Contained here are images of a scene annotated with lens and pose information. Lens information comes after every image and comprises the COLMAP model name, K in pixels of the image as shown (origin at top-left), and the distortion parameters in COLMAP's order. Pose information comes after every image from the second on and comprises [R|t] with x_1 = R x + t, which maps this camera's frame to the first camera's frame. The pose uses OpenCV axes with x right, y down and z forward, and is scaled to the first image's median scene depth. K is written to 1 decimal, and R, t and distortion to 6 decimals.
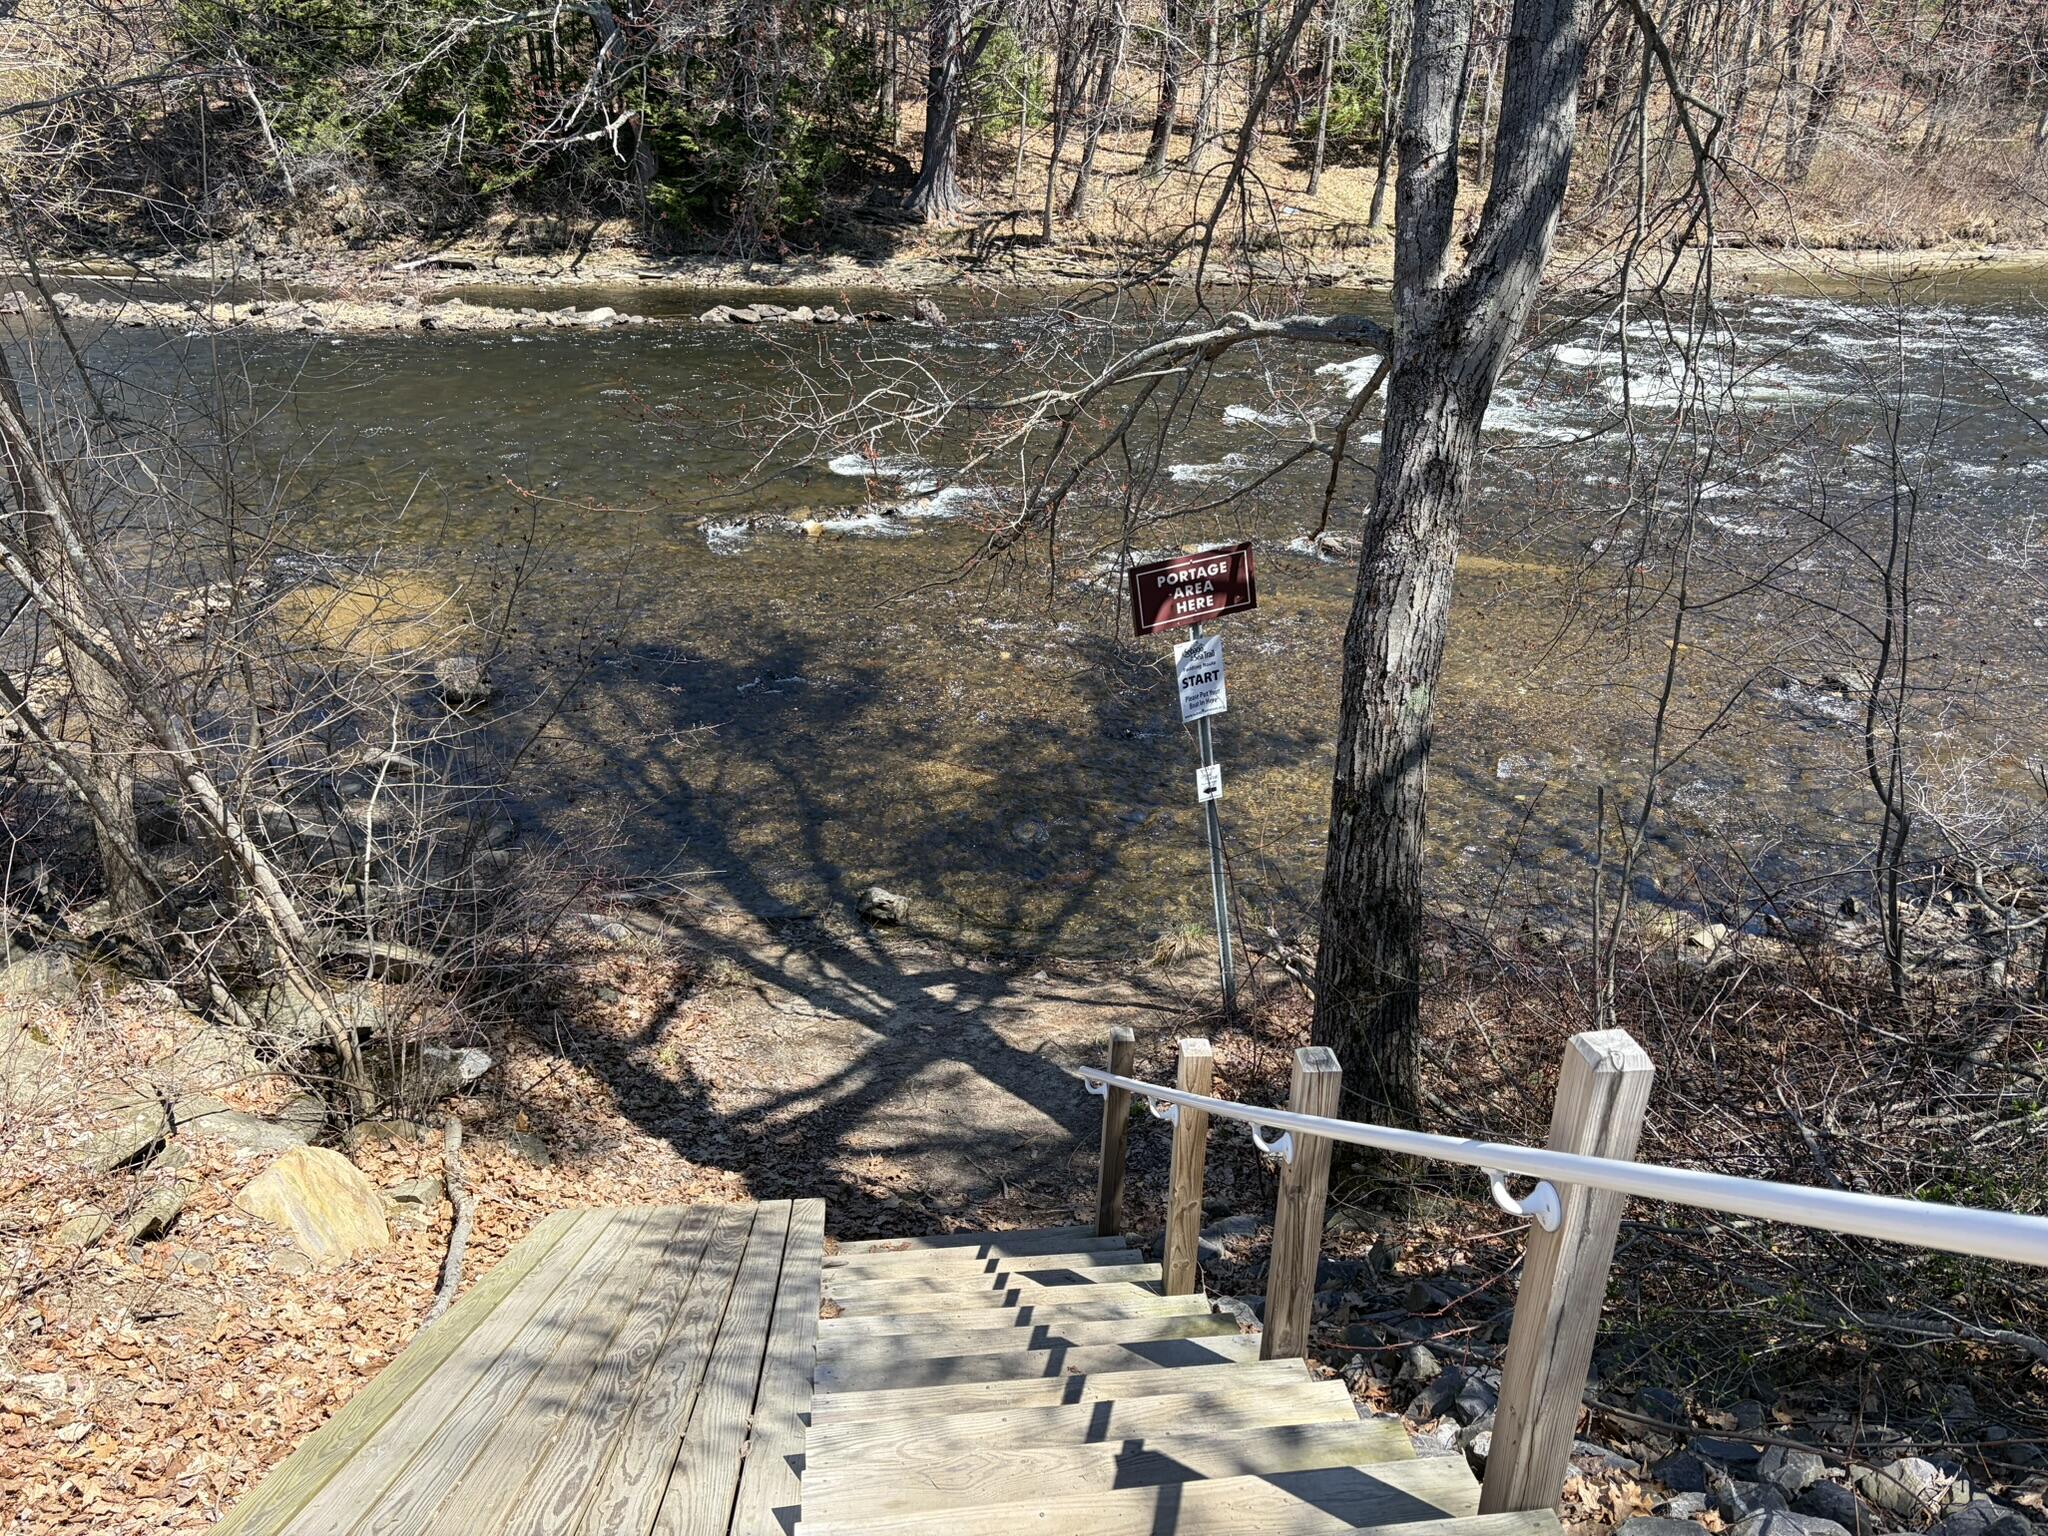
lens RADIAL K [[1554.0, 0, 1021.1], [0, 1554.0, 789.7], [0, 0, 1]] dist [0.057917, -0.052448]
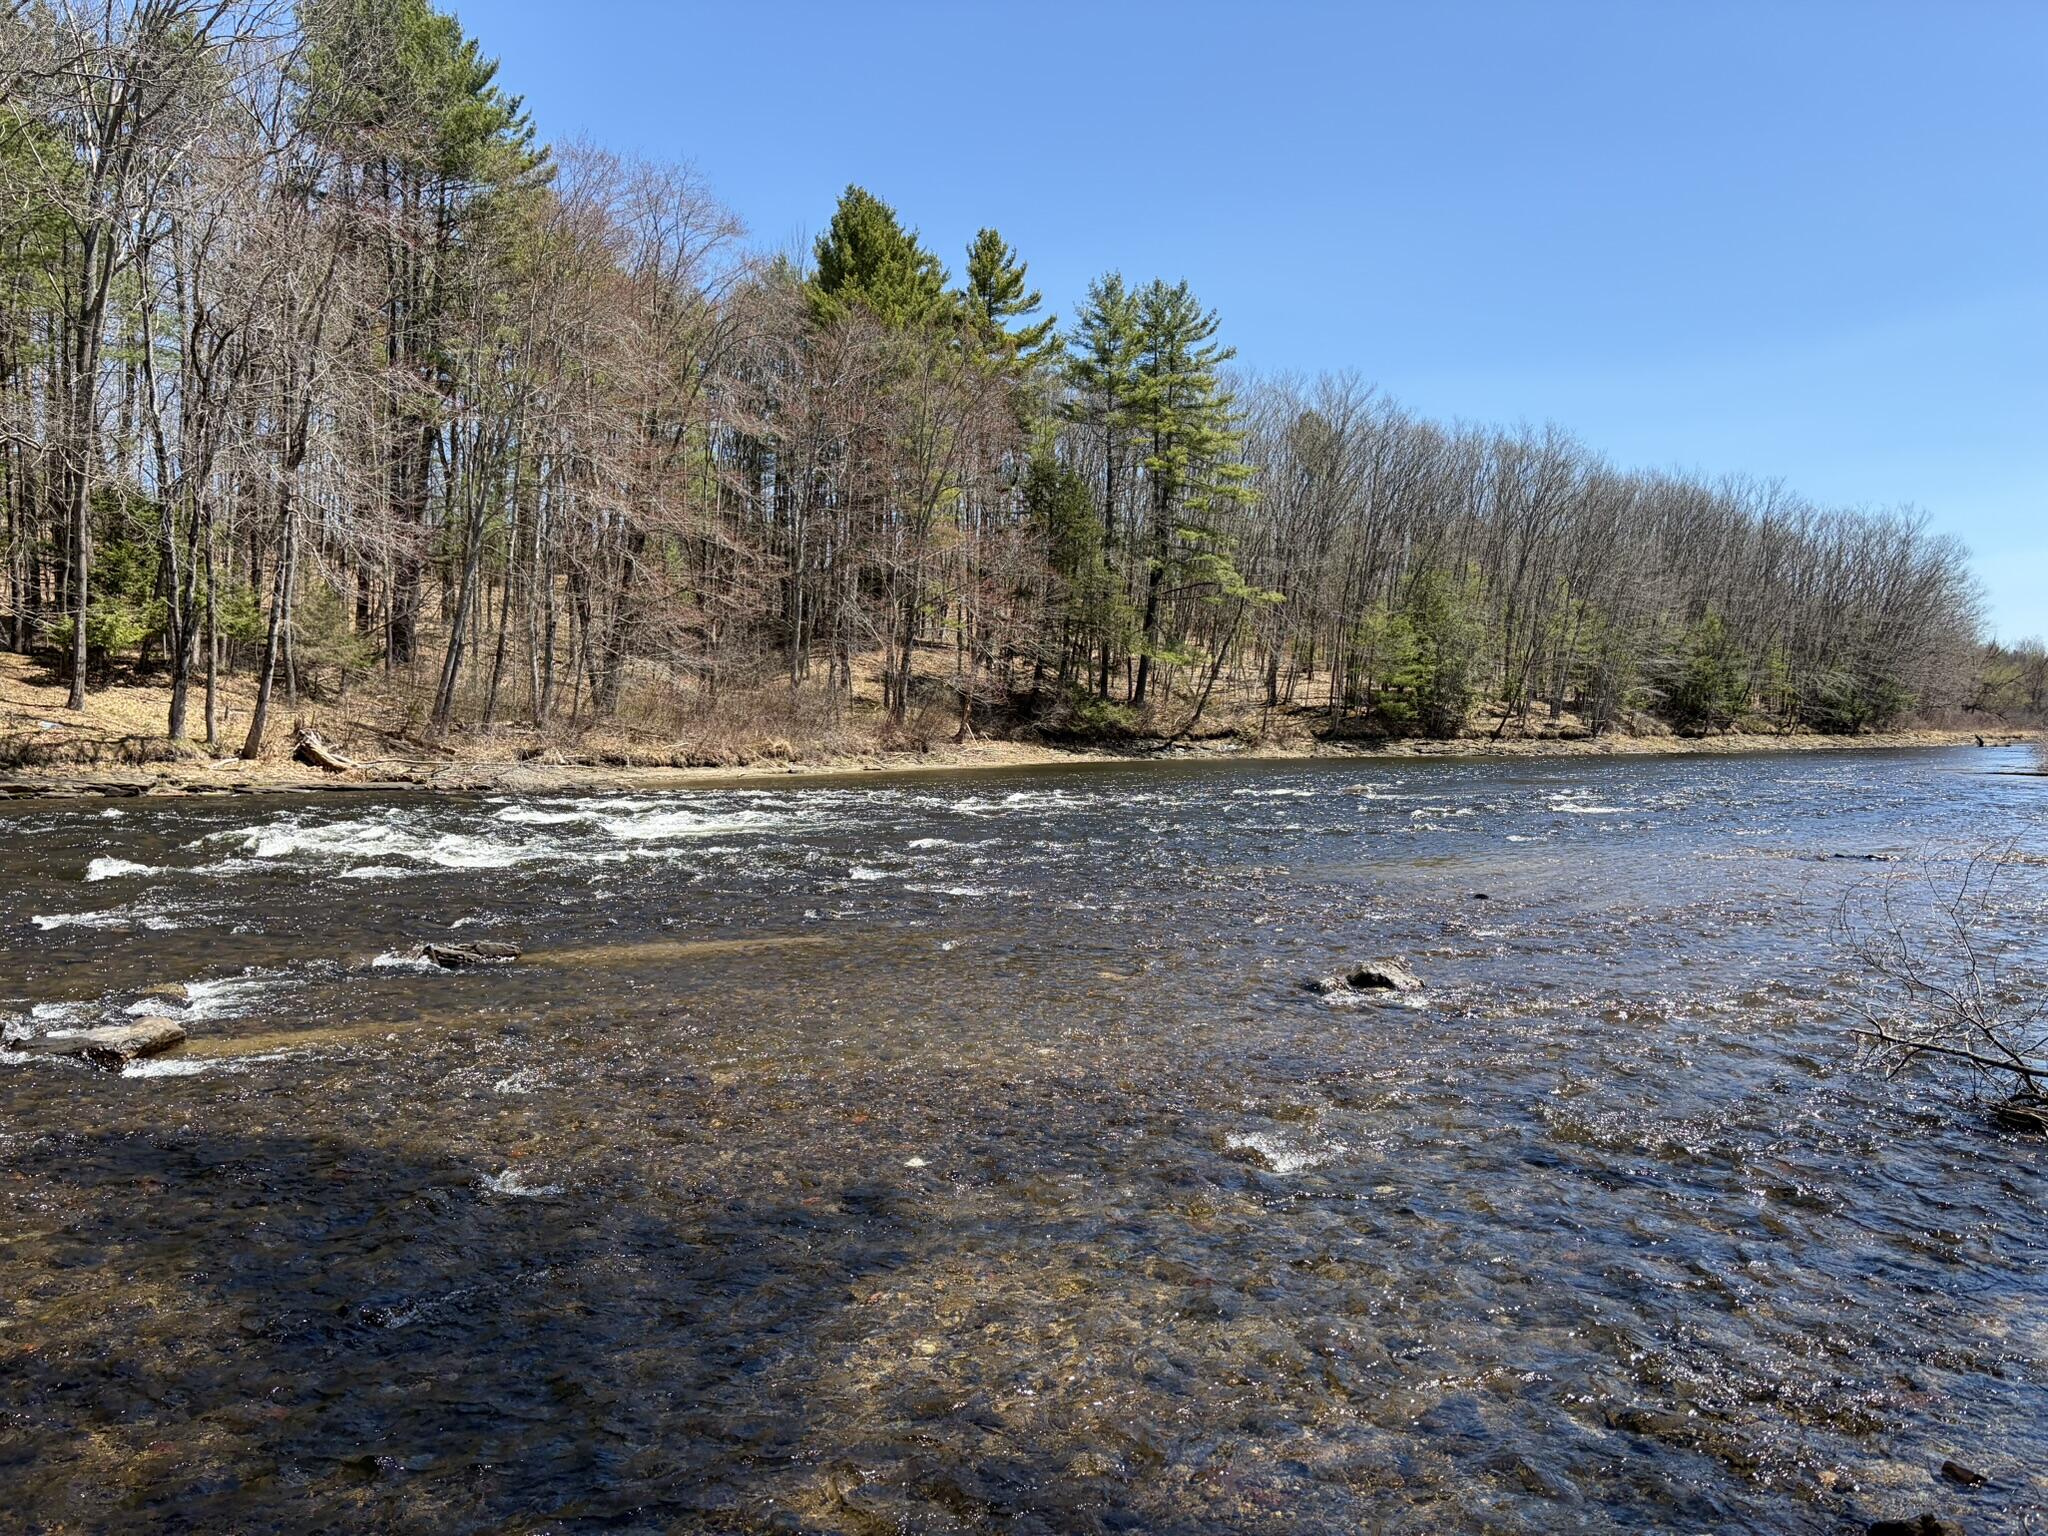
lens RADIAL K [[1554.0, 0, 1018.9], [0, 1554.0, 789.8], [0, 0, 1]] dist [0.057917, -0.052448]
pose [[0.729988, -0.037714, 0.682418, -0.011653], [0.287620, 0.922710, -0.256675, -0.004778], [-0.619994, 0.383647, 0.684414, 0.203285]]
